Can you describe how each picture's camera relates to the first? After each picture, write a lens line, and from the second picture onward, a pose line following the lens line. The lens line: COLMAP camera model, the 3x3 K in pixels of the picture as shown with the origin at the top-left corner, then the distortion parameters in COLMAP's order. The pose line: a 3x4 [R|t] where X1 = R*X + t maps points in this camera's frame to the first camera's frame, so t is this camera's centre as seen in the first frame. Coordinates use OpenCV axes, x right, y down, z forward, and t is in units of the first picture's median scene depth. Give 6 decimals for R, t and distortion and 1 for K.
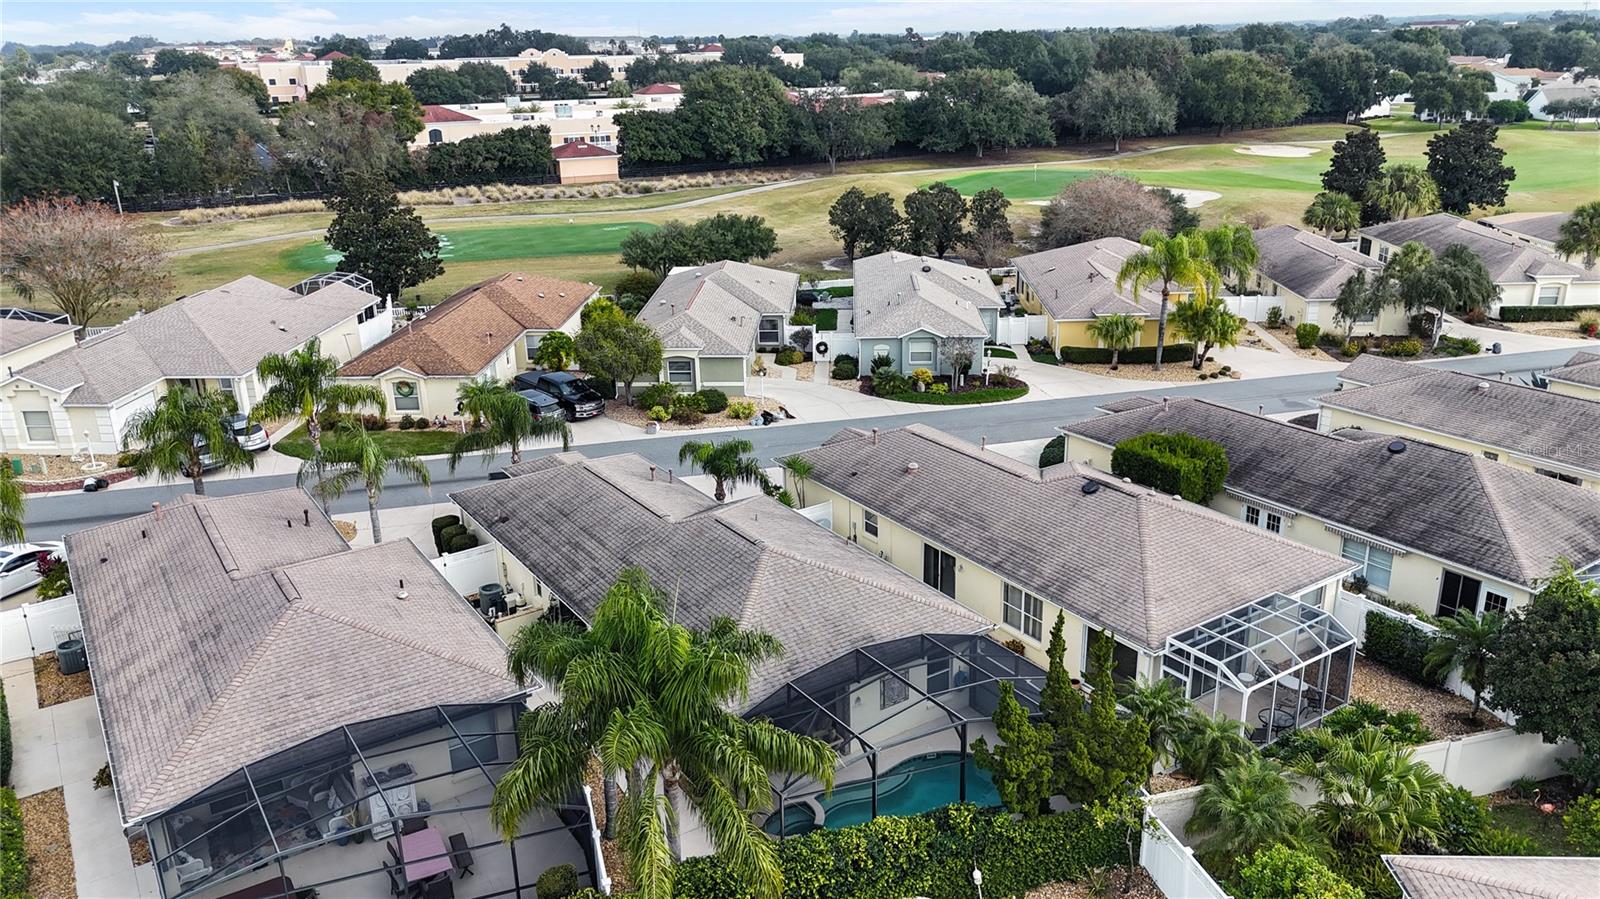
lens RADIAL K [[1175.5, 0, 800.0], [0, 1175.5, 449.5], [0, 0, 1]] dist [0.089213, -0.082712]
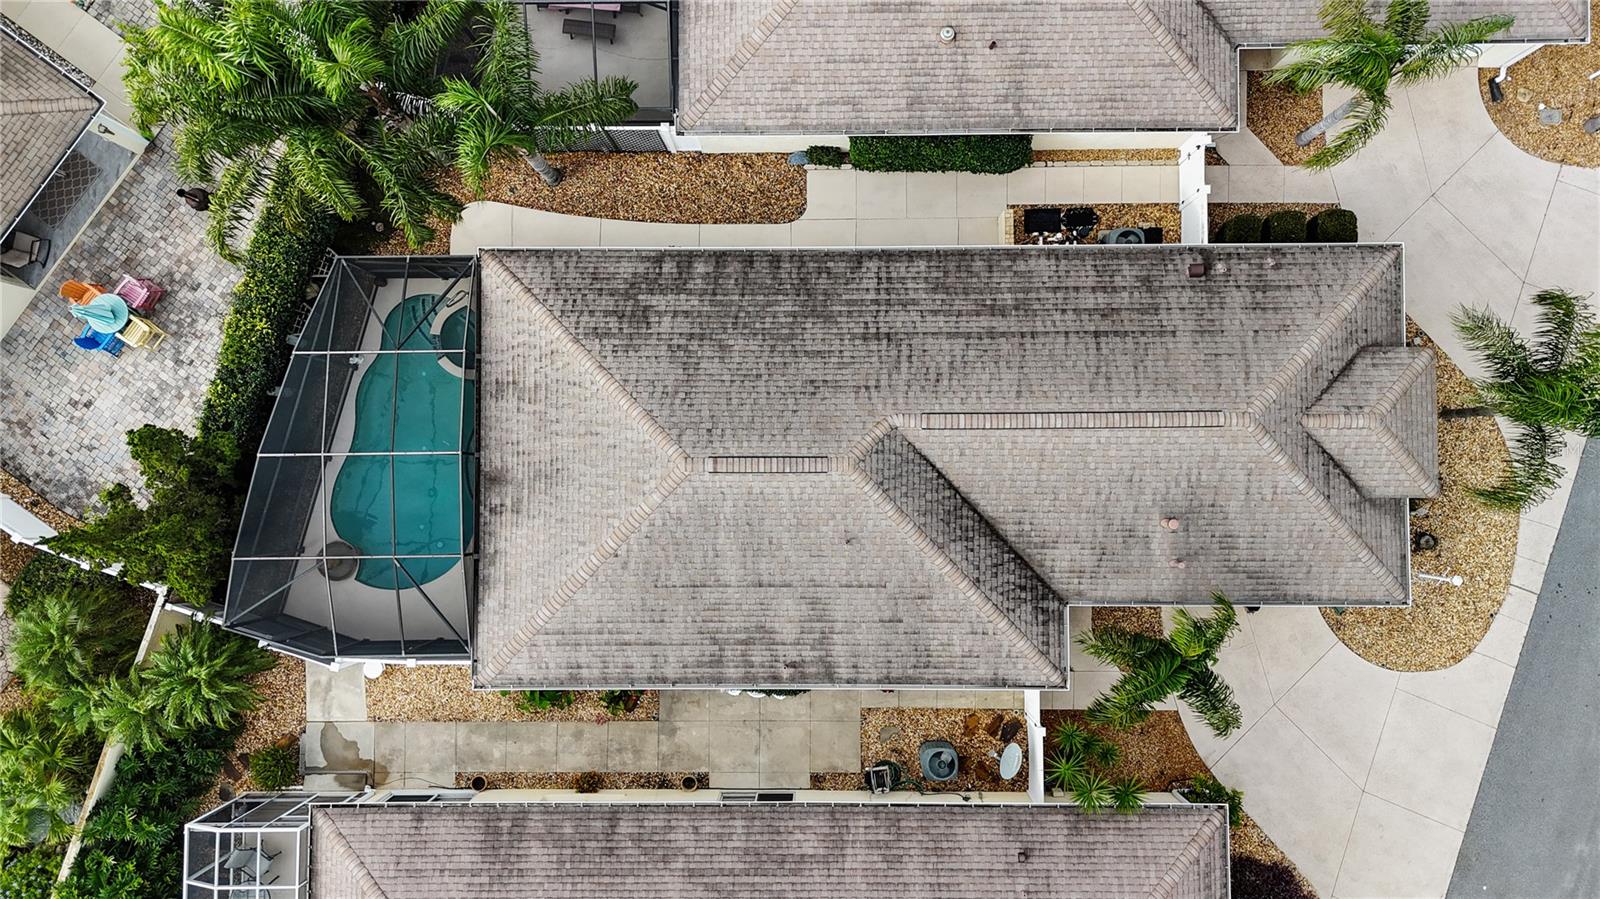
lens RADIAL K [[1175.5, 0, 800.0], [0, 1175.5, 449.5], [0, 0, 1]] dist [0.089213, -0.082712]
pose [[-0.554055, 0.832458, 0.006138, -0.060042], [-0.250236, -0.173572, 0.952499, -0.459472], [0.793981, 0.526201, 0.304479, 0.657544]]
